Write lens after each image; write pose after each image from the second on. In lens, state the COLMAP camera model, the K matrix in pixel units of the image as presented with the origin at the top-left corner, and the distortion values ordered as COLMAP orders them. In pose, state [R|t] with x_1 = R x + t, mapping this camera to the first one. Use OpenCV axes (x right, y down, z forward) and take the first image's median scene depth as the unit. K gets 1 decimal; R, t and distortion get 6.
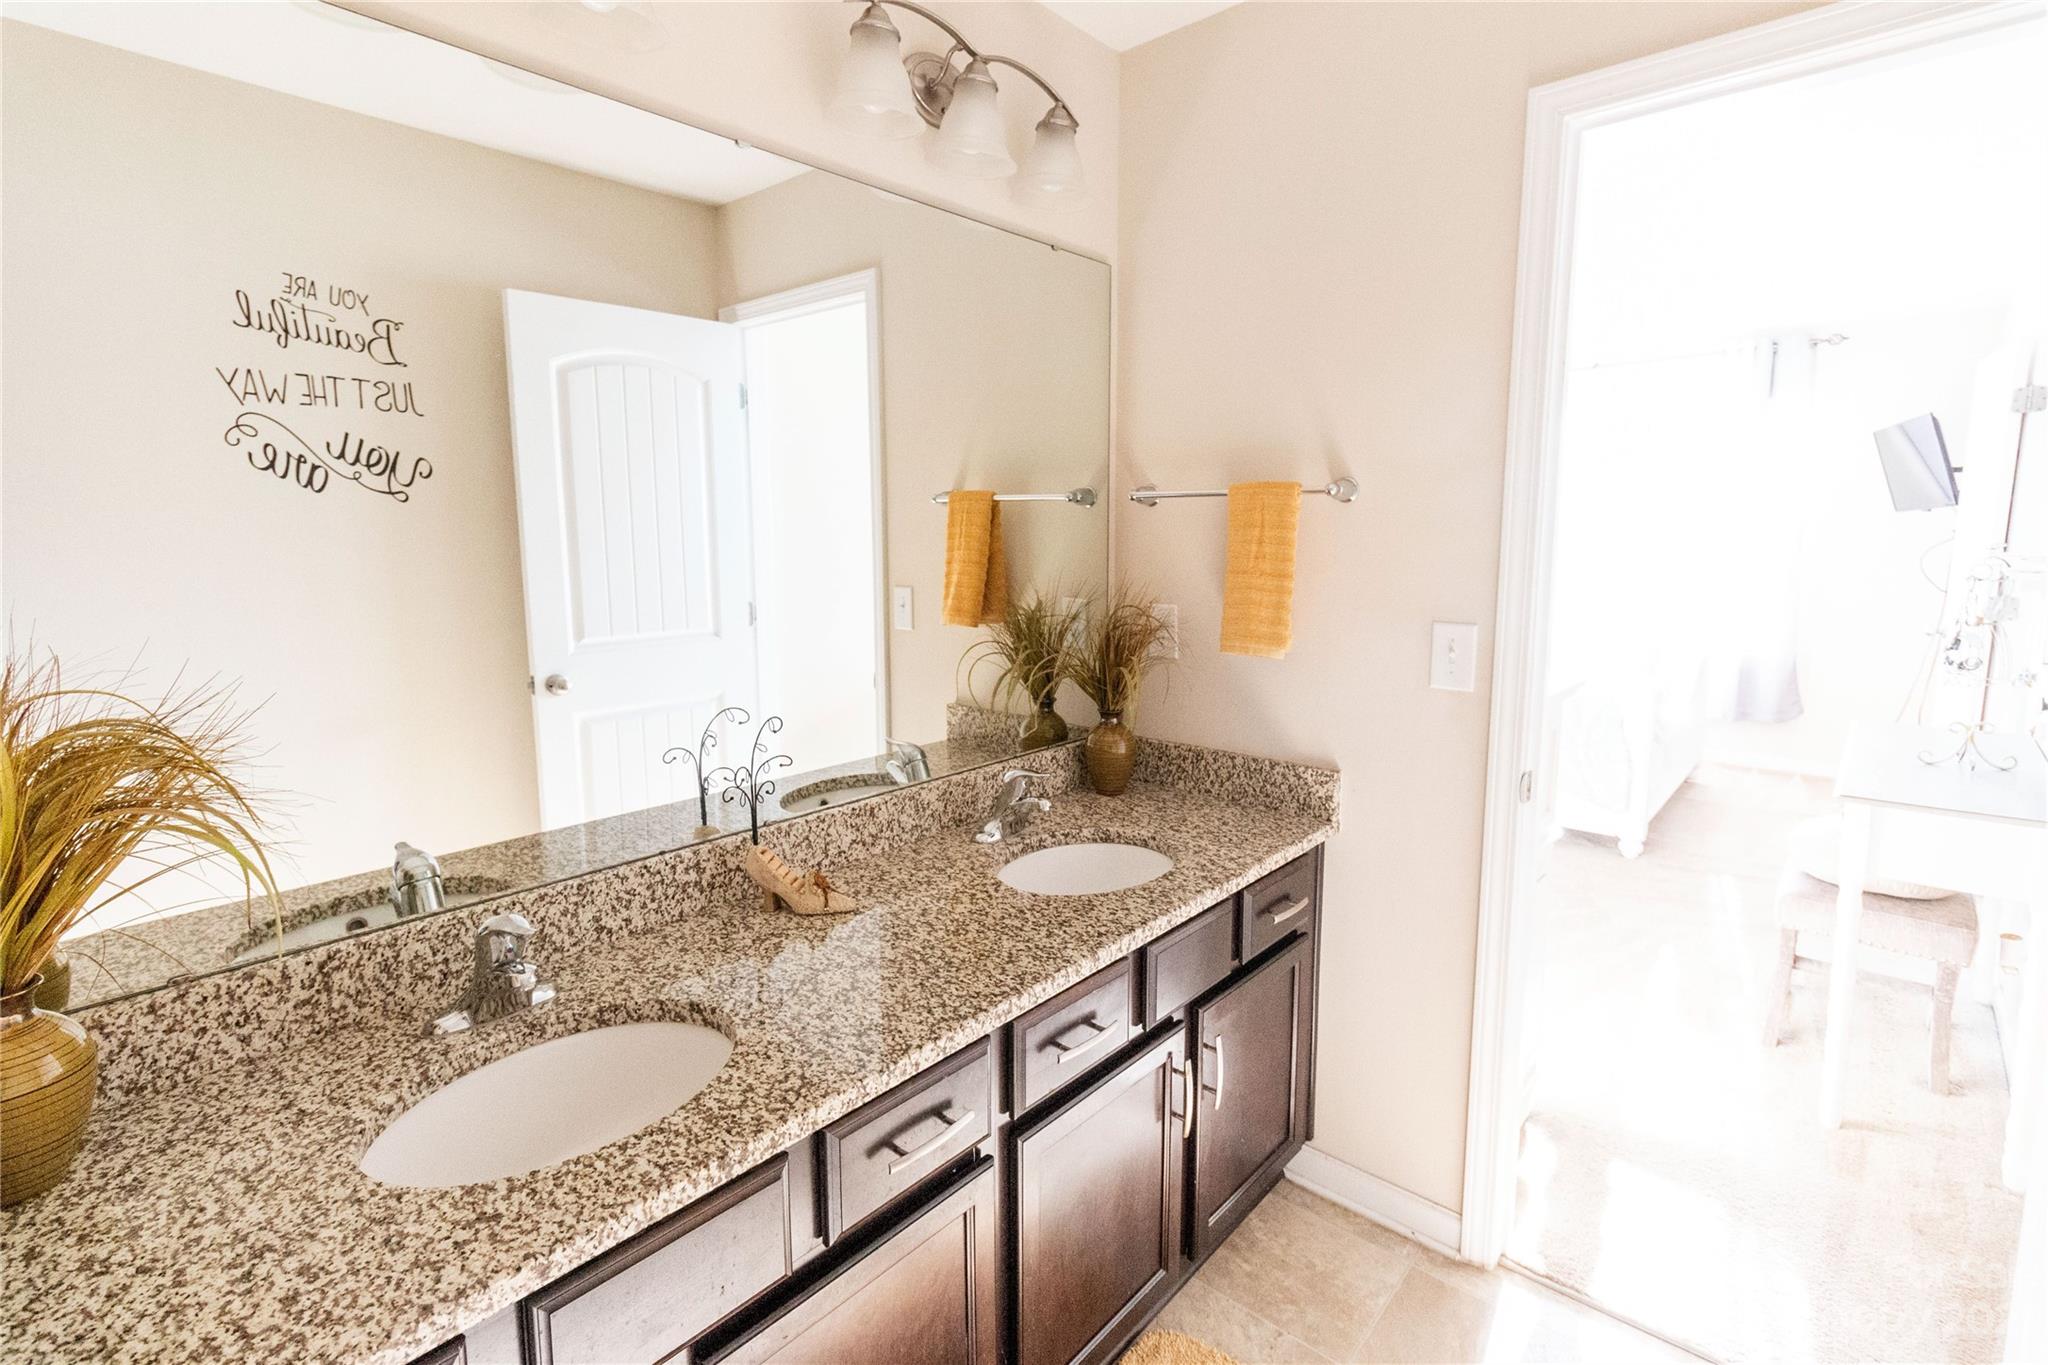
lens RADIAL K [[1041.4, 0, 1024.0], [0, 1041.4, 682.5], [0, 0, 1]] dist [0.019757, 0.000358]
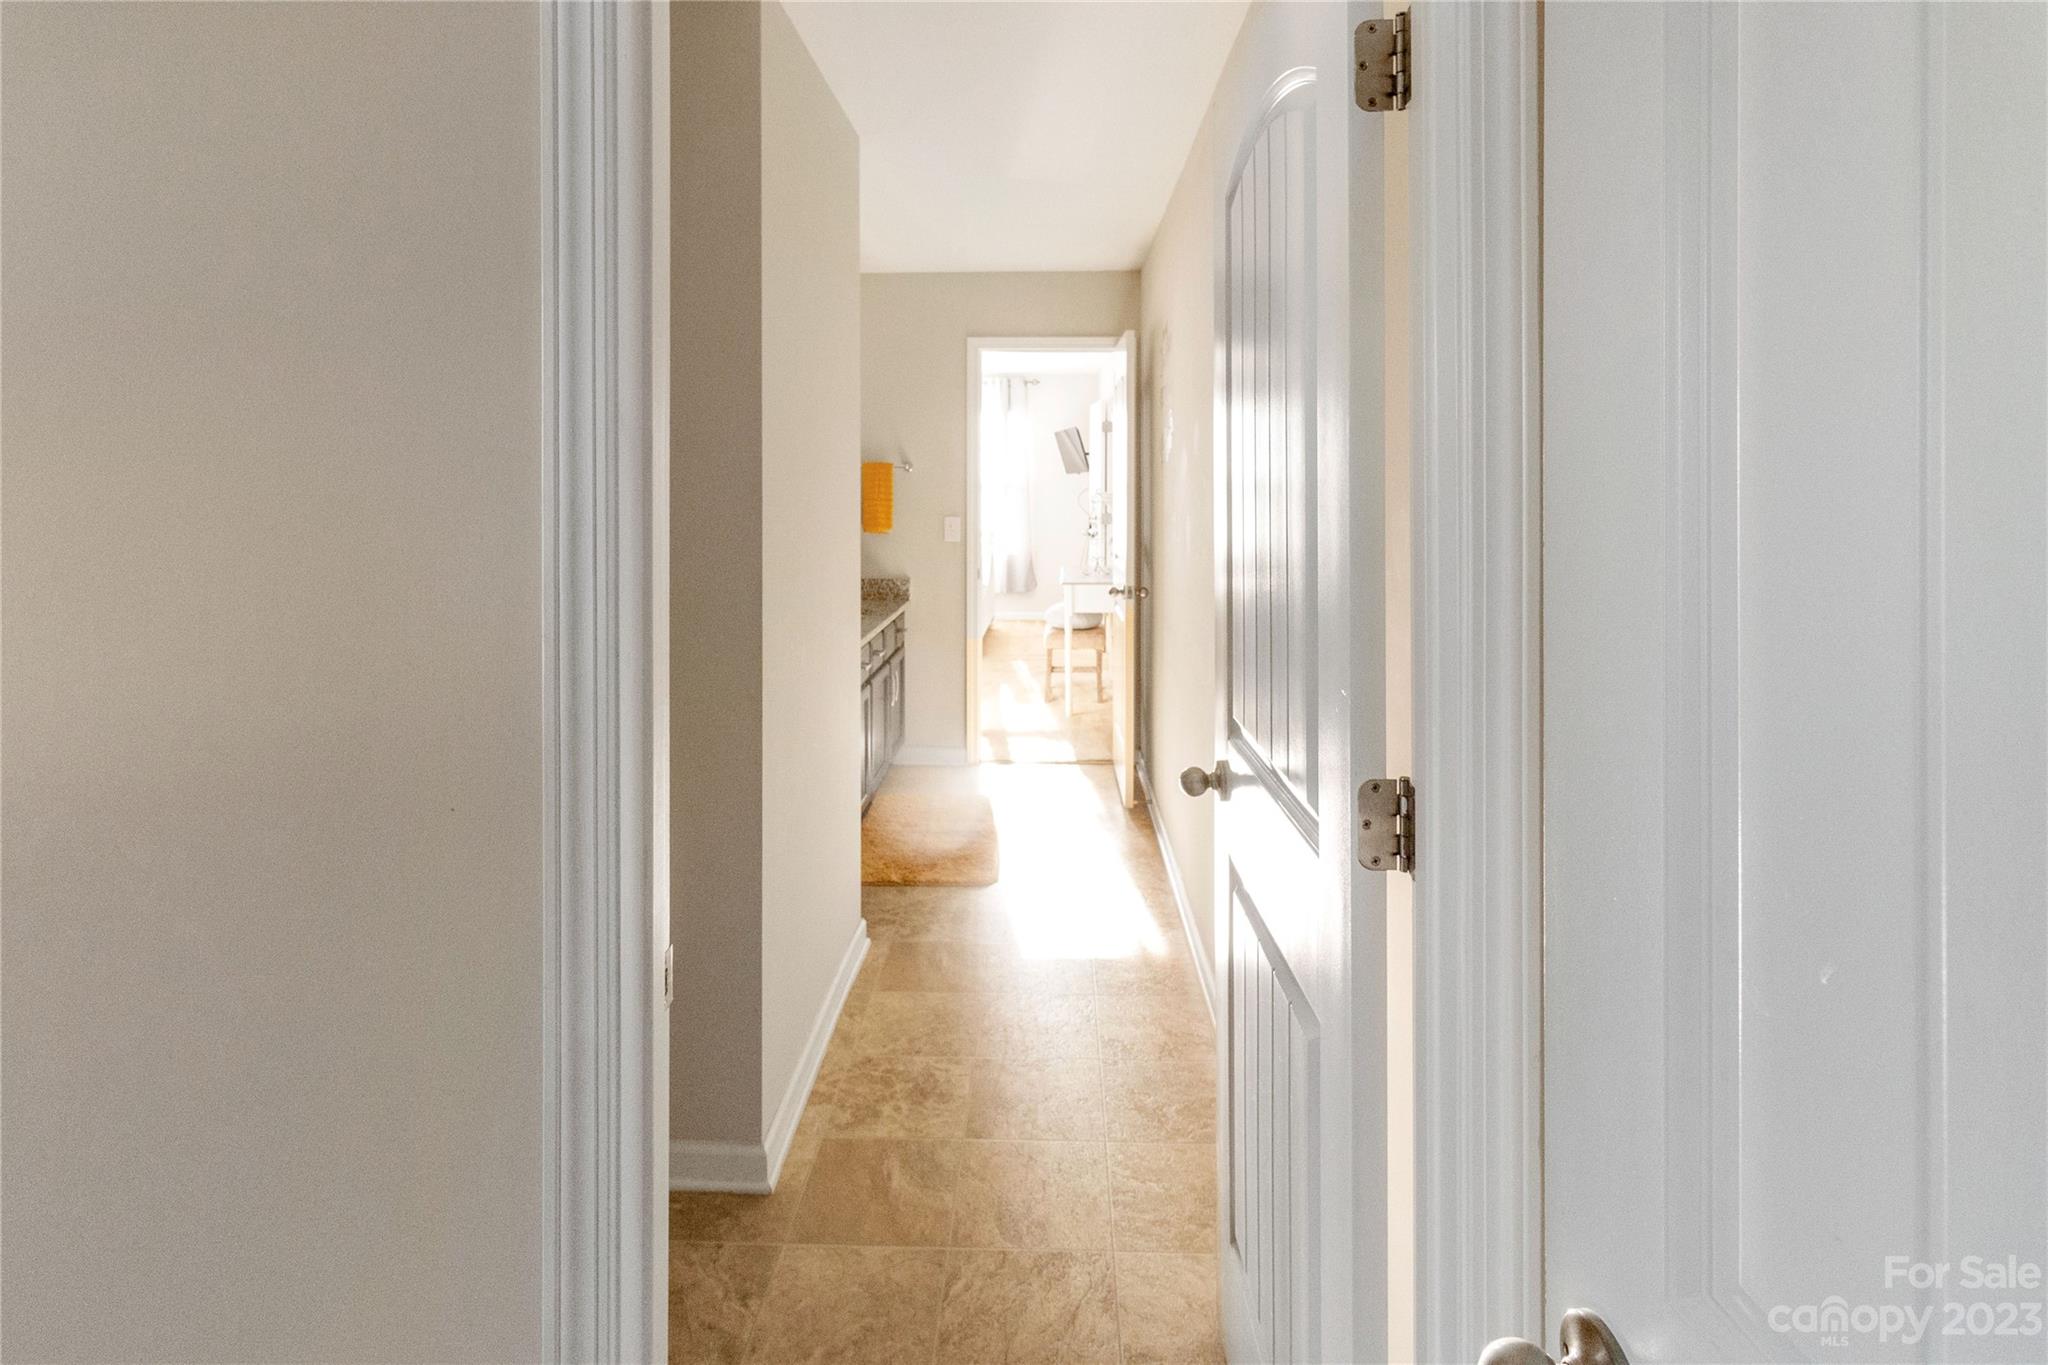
lens RADIAL K [[1041.4, 0, 1024.0], [0, 1041.4, 682.5], [0, 0, 1]] dist [0.019757, 0.000358]
pose [[0.797697, -0.113573, 0.592267, -0.943256], [0.087462, 0.993510, 0.072716, 0.165395], [-0.596682, -0.006205, 0.802454, -1.117241]]
